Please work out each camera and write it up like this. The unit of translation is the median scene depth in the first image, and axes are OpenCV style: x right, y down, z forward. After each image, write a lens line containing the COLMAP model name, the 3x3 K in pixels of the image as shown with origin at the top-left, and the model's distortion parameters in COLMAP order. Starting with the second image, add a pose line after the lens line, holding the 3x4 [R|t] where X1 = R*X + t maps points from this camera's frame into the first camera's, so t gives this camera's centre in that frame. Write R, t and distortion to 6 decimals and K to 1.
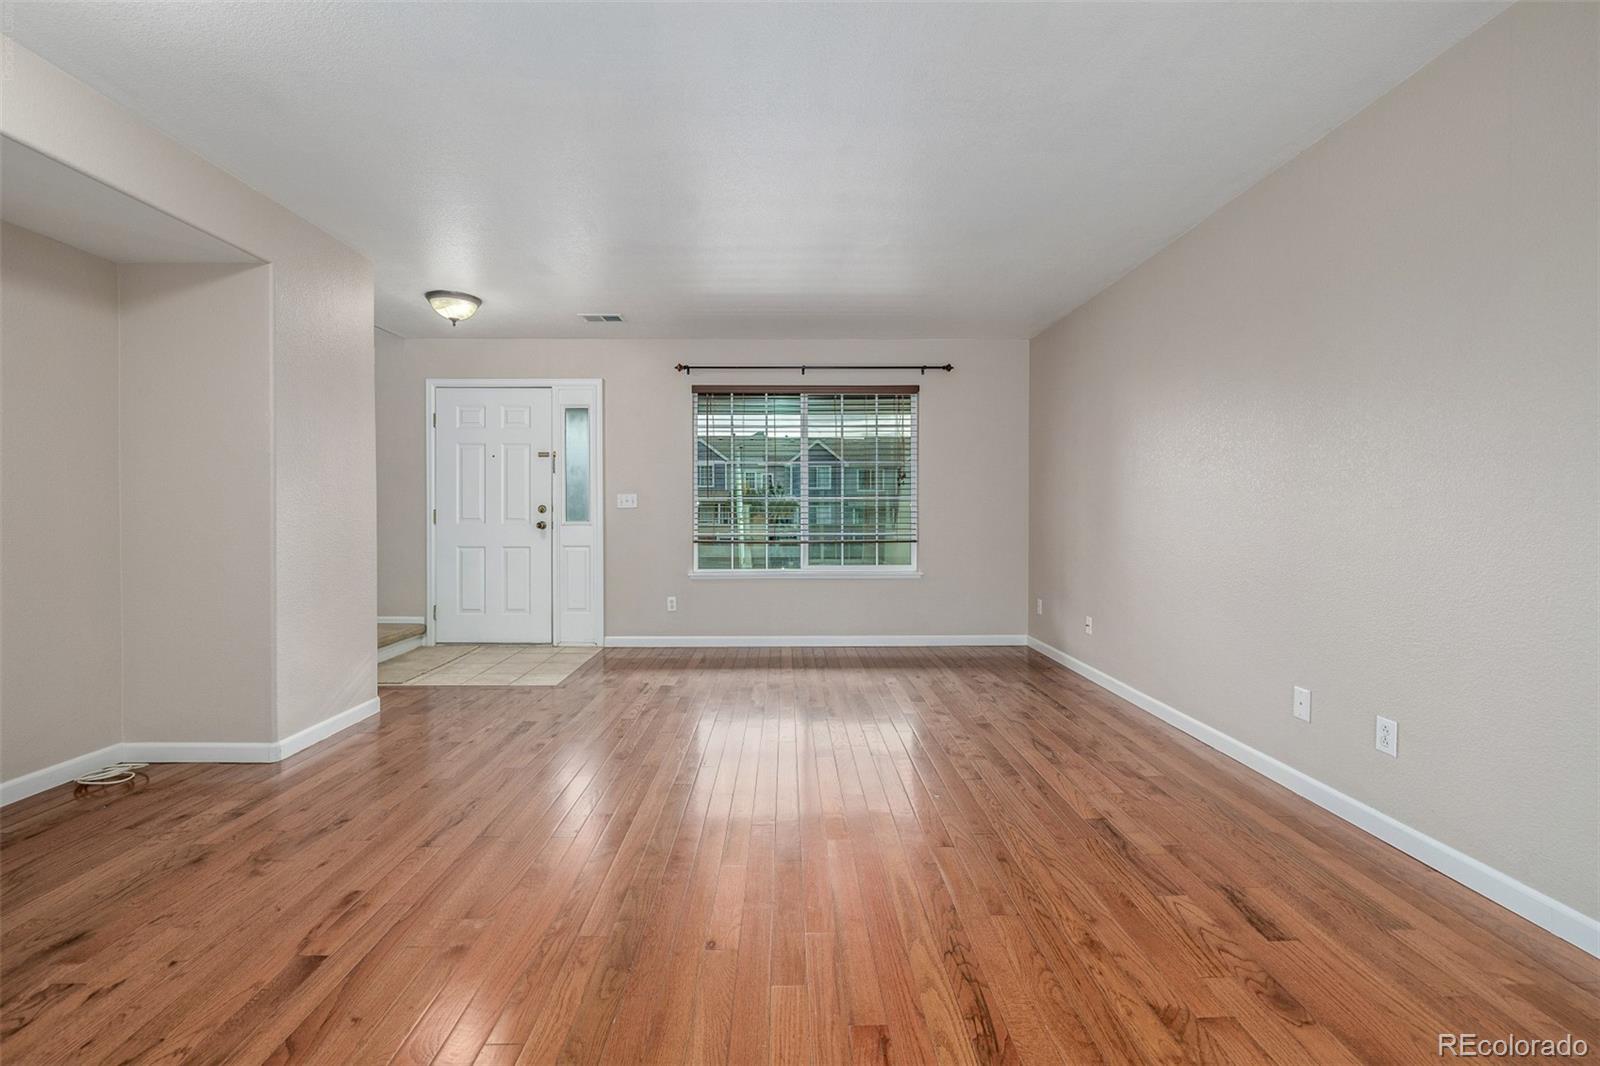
lens RADIAL K [[680.0, 0, 781.4], [0, 680.0, 521.9], [0, 0, 1]] dist [0.004669, -0.000955]
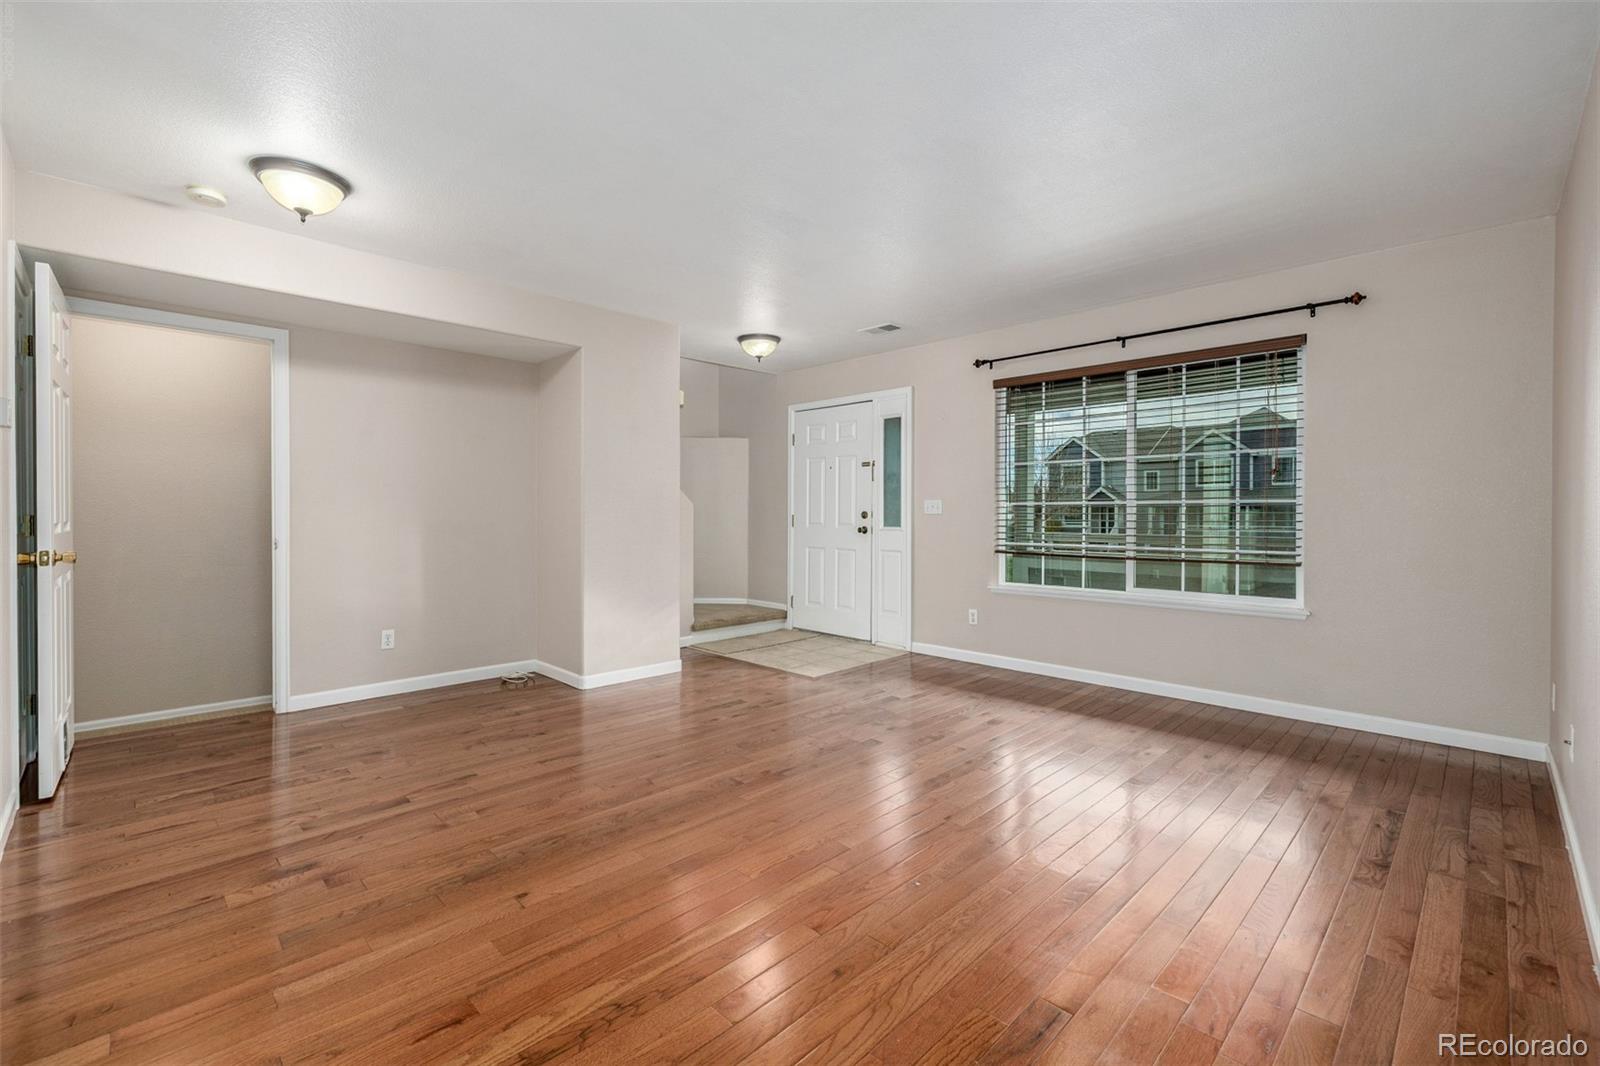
lens RADIAL K [[680.0, 0, 780.5], [0, 680.0, 516.9], [0, 0, 1]] dist [0.004669, -0.000955]
pose [[0.697958, 0.006227, -0.716111, 0.325537], [-0.015299, 0.999864, -0.006217, -0.007015], [0.715975, 0.015295, 0.697959, 0.157251]]
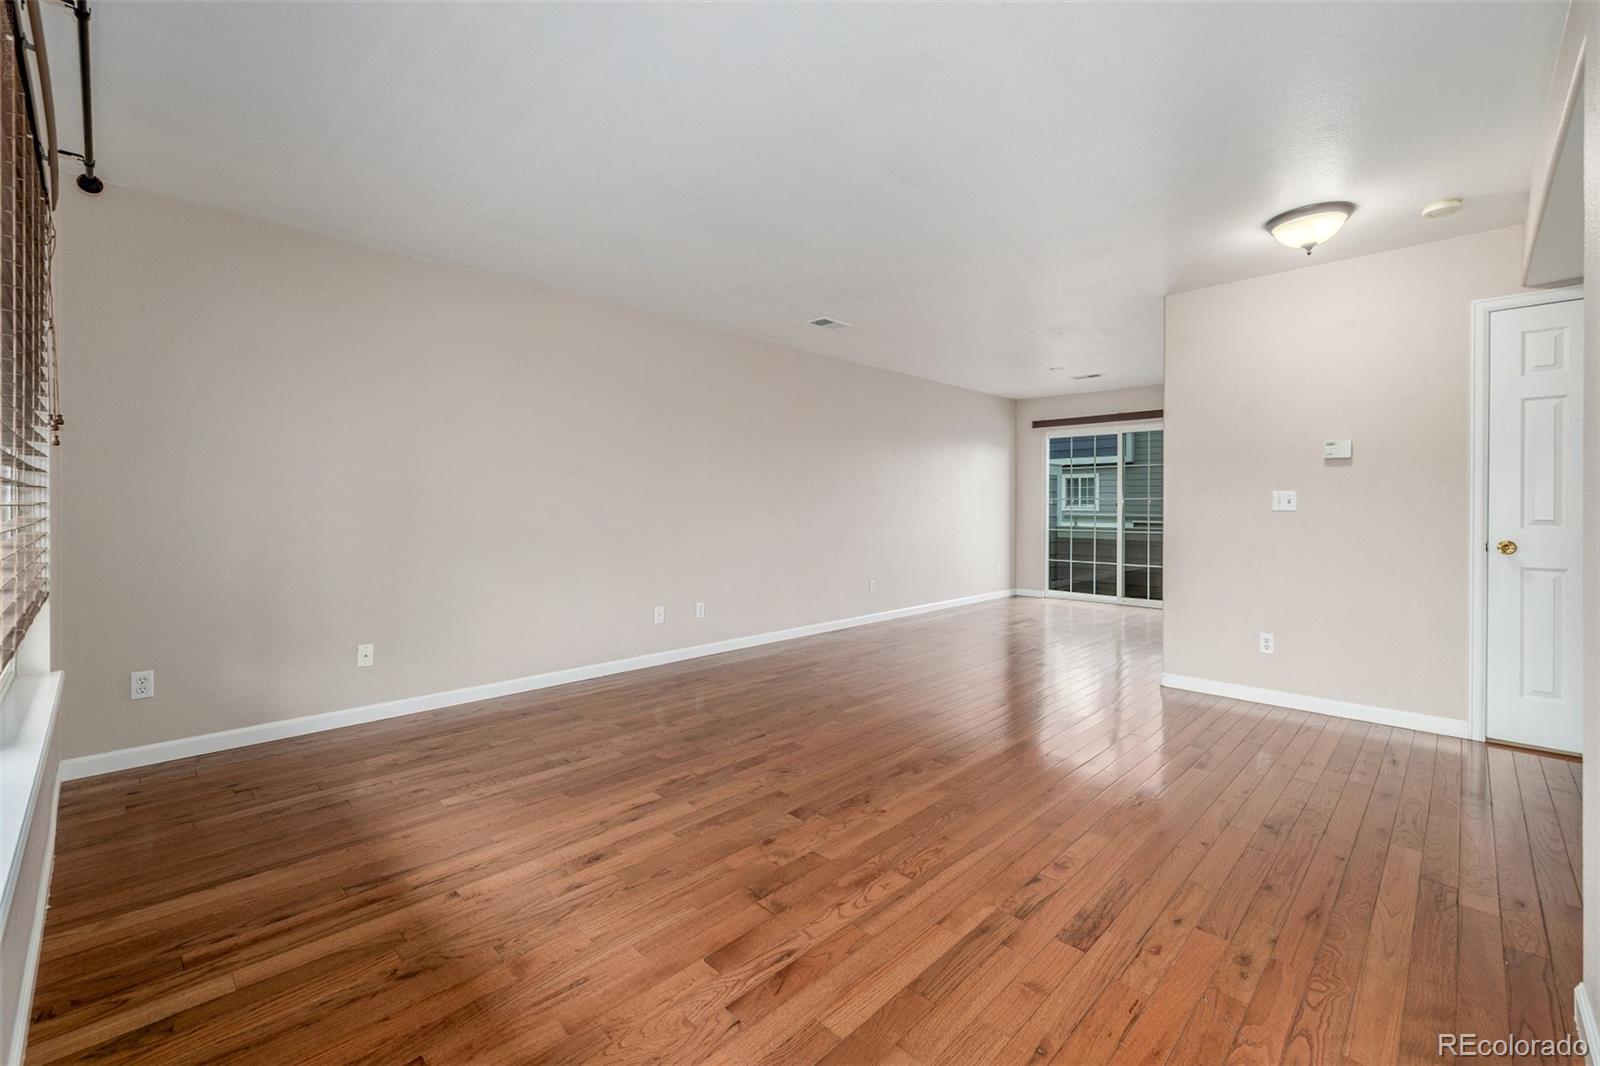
lens RADIAL K [[680.0, 0, 791.9], [0, 680.0, 526.8], [0, 0, 1]] dist [0.004669, -0.000955]
pose [[-0.715572, -0.022694, 0.698171, -0.370242], [0.007615, 0.999159, 0.040283, -0.021898], [-0.698498, 0.034142, -0.714797, 0.978237]]
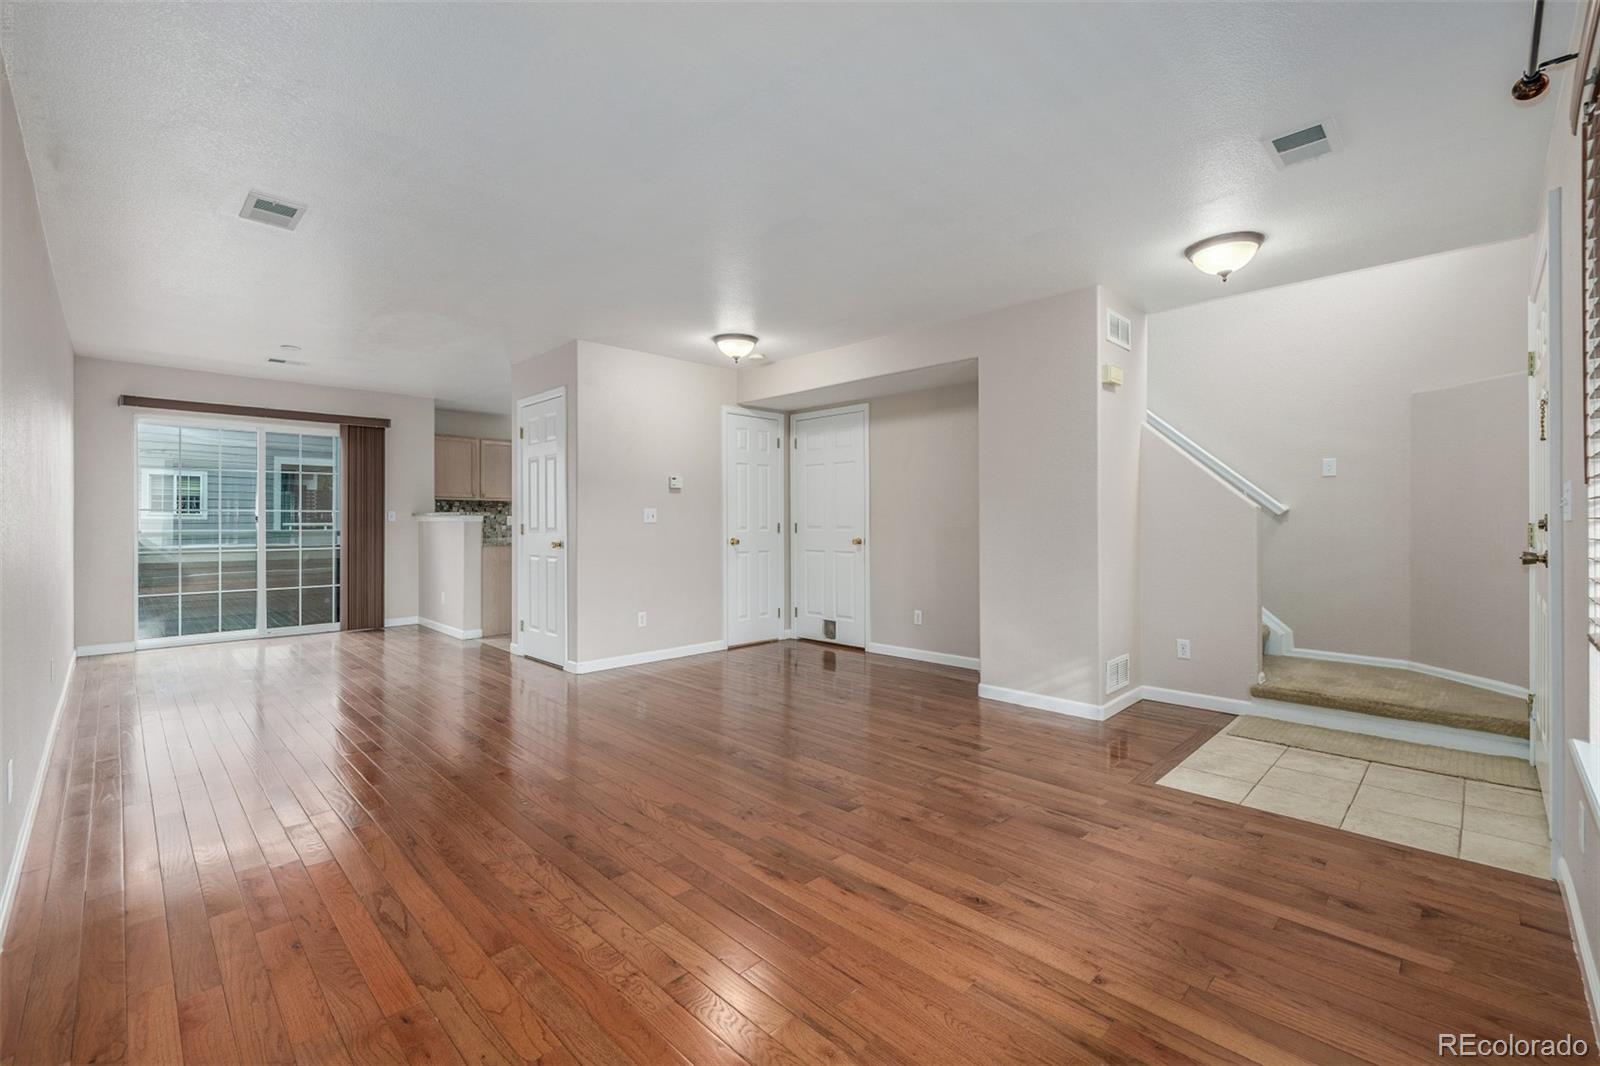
lens RADIAL K [[680.0, 0, 789.7], [0, 680.0, 530.0], [0, 0, 1]] dist [0.004669, -0.000955]
pose [[-0.706131, 0.010230, -0.708008, 0.323398], [-0.009597, 0.999666, 0.024015, -0.020947], [0.708017, 0.023753, -0.705796, 0.964203]]
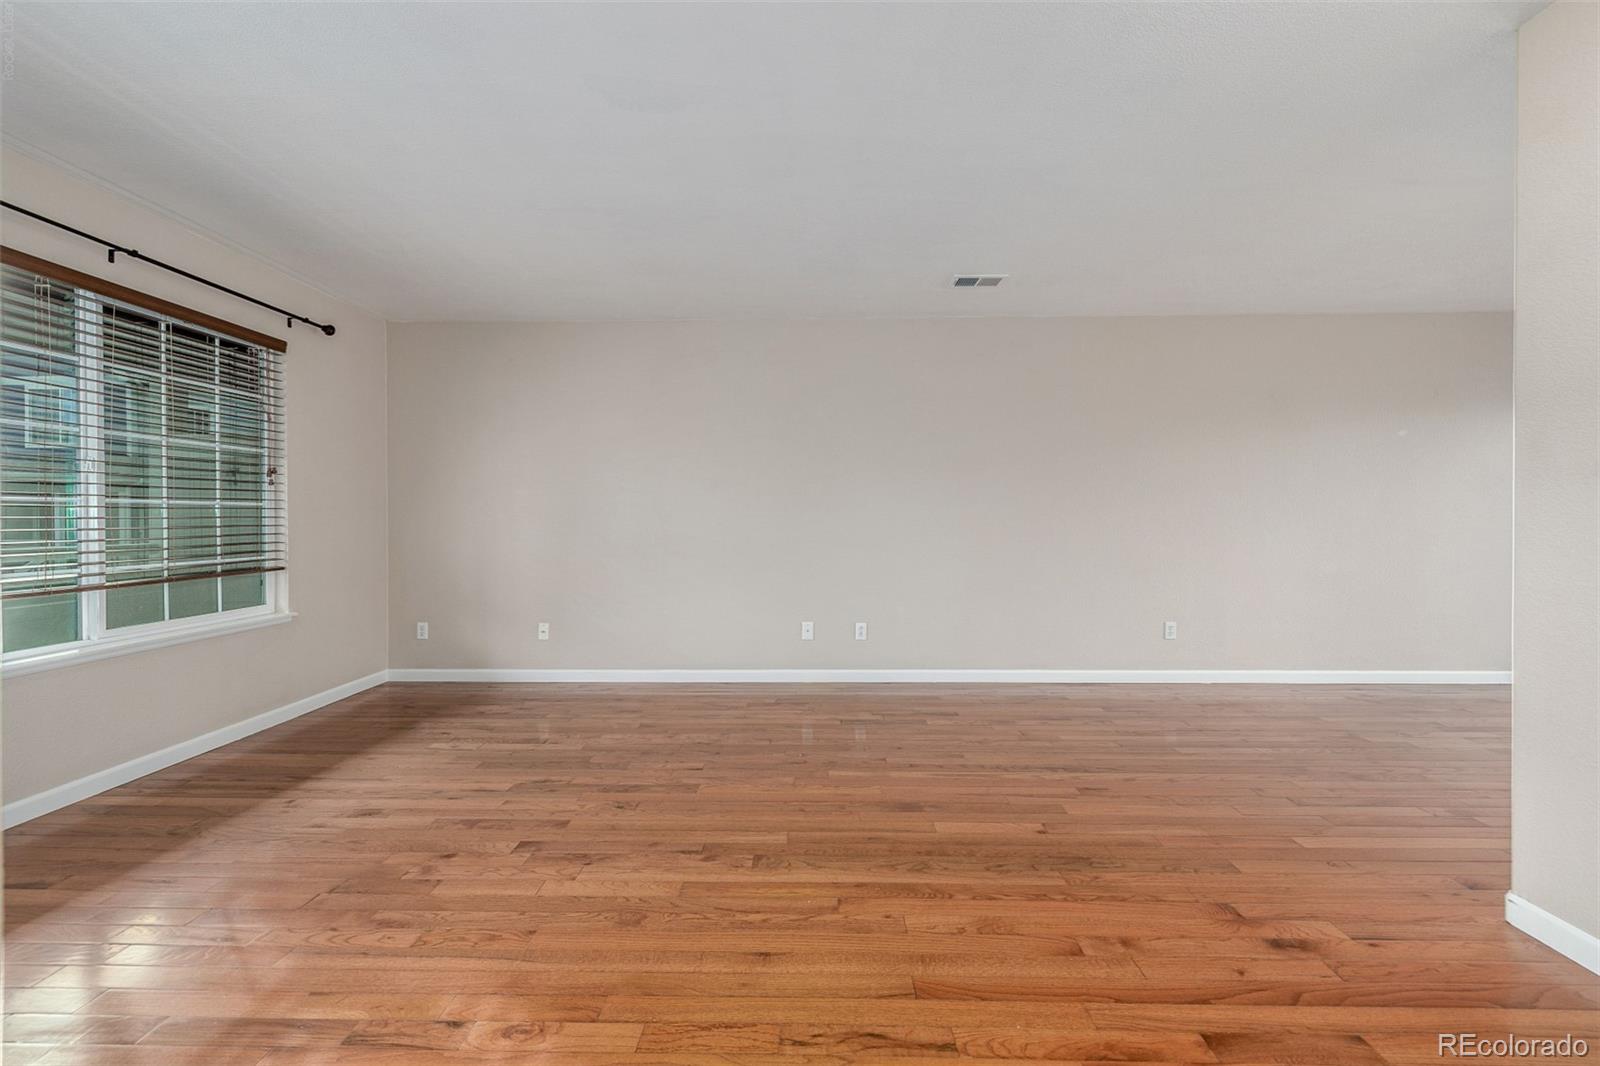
lens RADIAL K [[680.0, 0, 804.2], [0, 680.0, 538.9], [0, 0, 1]] dist [0.004669, -0.000955]
pose [[0.014768, -0.029203, 0.999464, -0.478598], [0.016055, 0.999451, 0.028965, -0.012658], [-0.999762, 0.015619, 0.015229, 0.463626]]
